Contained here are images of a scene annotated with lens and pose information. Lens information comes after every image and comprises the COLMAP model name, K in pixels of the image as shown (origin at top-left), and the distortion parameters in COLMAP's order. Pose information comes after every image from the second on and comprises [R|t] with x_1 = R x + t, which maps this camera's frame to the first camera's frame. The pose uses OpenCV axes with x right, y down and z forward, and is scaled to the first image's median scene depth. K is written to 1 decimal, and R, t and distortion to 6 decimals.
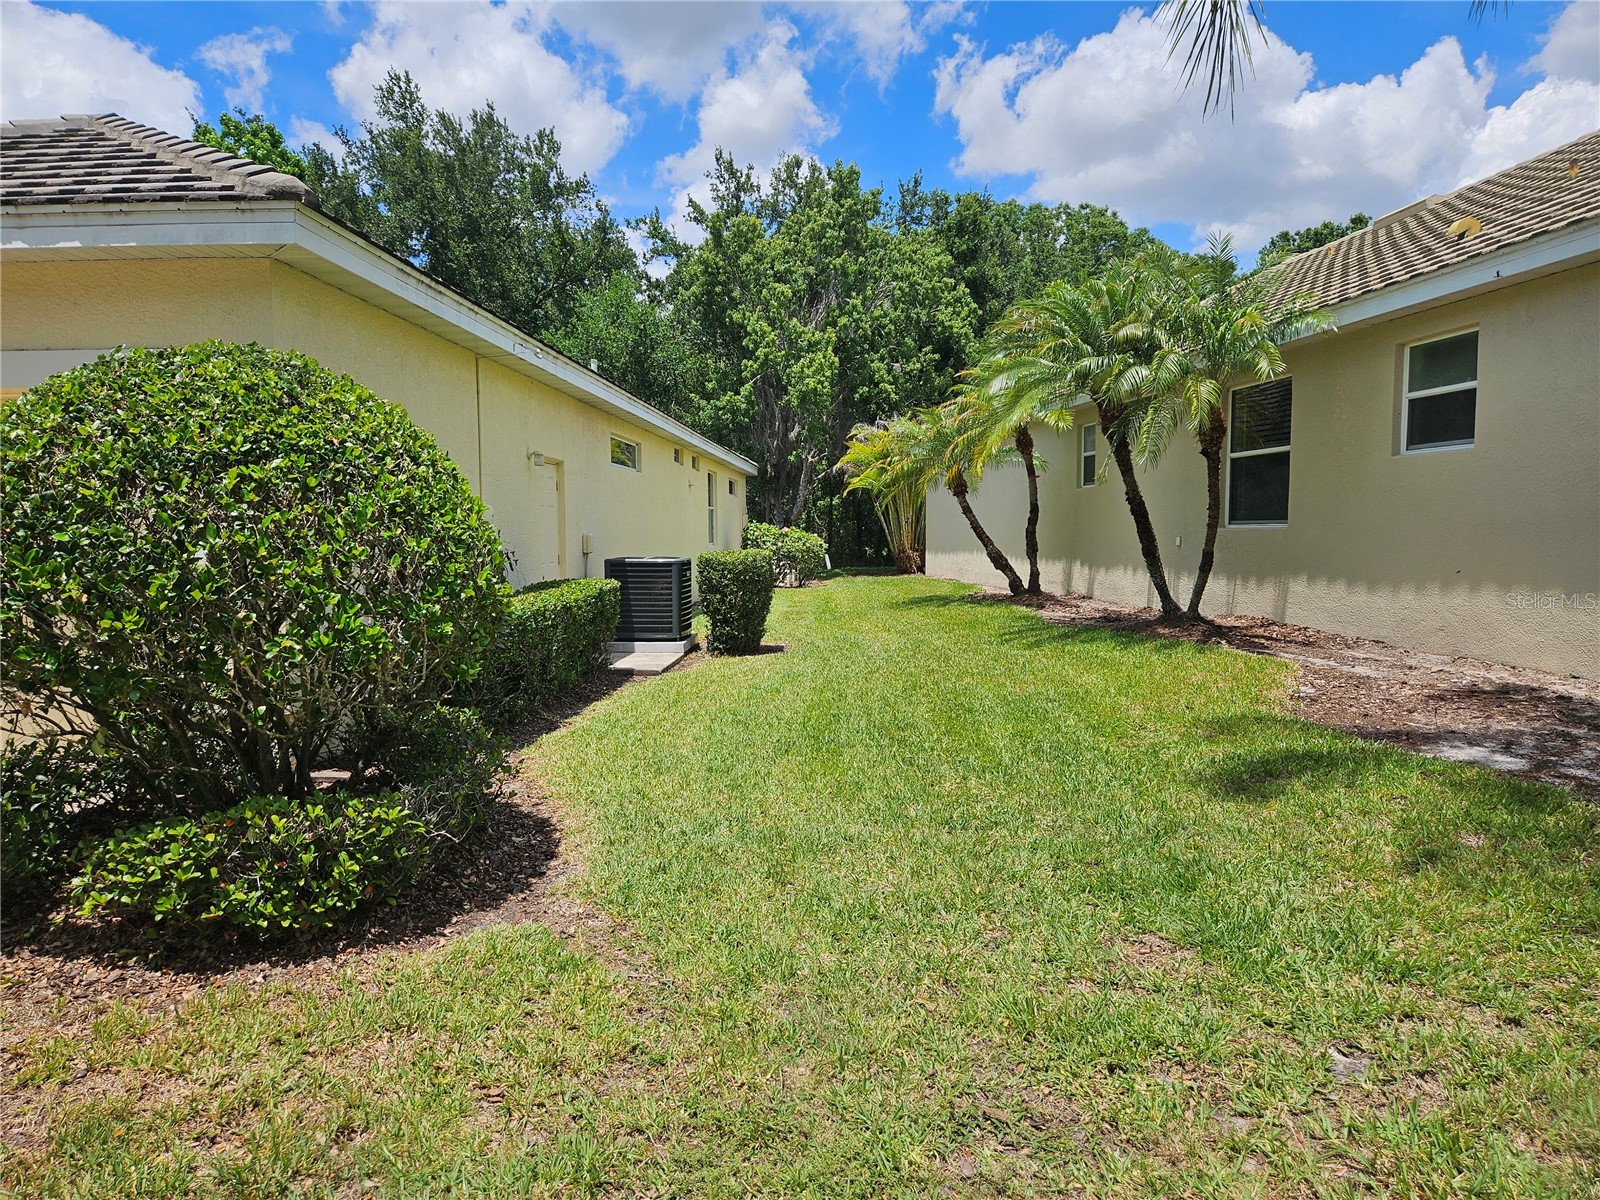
lens RADIAL K [[1080.7, 0, 750.7], [0, 1080.7, 596.3], [0, 0, 1]] dist [0.061310, -0.077494]
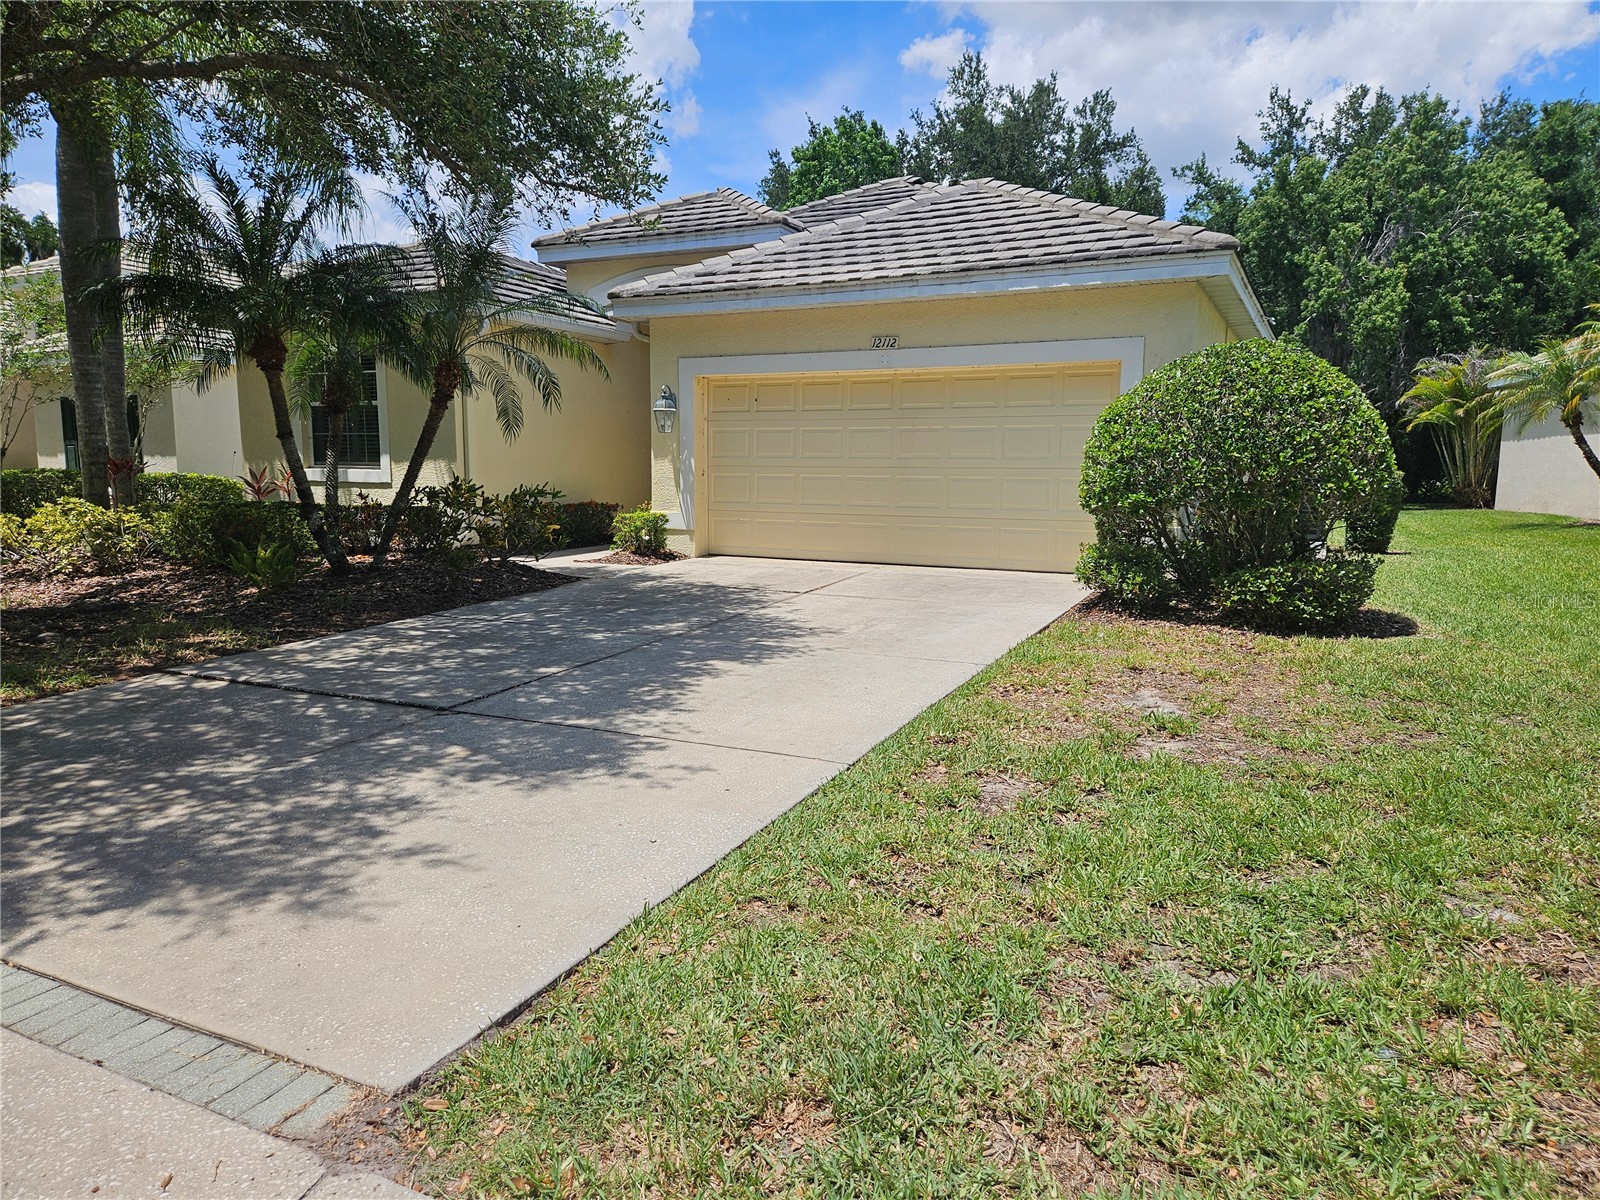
lens RADIAL K [[1068.5, 0, 788.2], [0, 1068.5, 606.8], [0, 0, 1]] dist [0.094196, -0.071624]
pose [[0.935039, 0.057536, -0.349845, -0.071374], [-0.035338, 0.996955, 0.069512, 0.018391], [0.352779, -0.052634, 0.934225, -0.149138]]
